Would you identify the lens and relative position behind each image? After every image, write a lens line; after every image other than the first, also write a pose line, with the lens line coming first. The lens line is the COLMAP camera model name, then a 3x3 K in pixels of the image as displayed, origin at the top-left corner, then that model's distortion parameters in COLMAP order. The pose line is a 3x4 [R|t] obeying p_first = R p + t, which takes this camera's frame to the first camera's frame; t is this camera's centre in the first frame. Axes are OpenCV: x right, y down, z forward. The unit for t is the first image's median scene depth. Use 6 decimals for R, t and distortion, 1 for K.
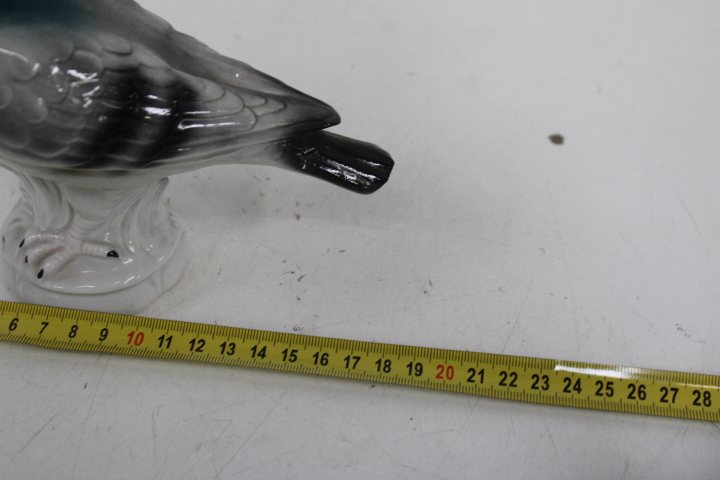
lens RADIAL K [[1051.6, 0, 363.6], [0, 1051.6, 237.4], [0, 0, 1]] dist [-0.023094, 0.000000]
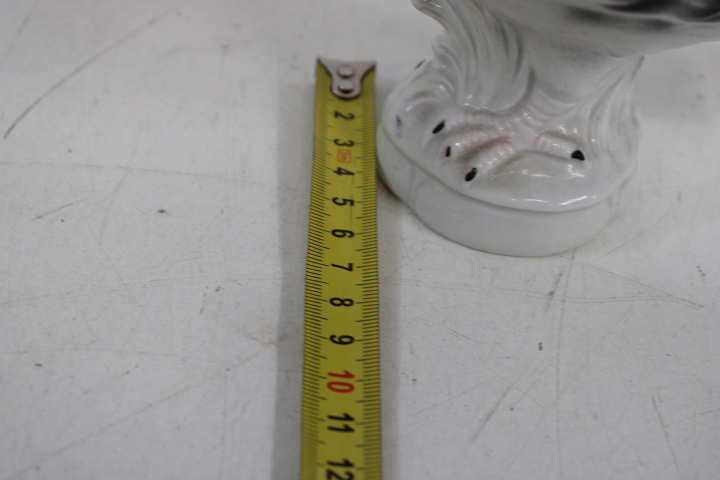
lens RADIAL K [[1051.6, 0, 361.1], [0, 1051.6, 237.4], [0, 0, 1]] dist [-0.023094, 0.000000]
pose [[0.995668, 0.090996, -0.019100, -0.361065], [-0.089909, 0.994612, 0.051603, 0.046187], [0.023693, -0.049662, 0.998485, 0.320036]]
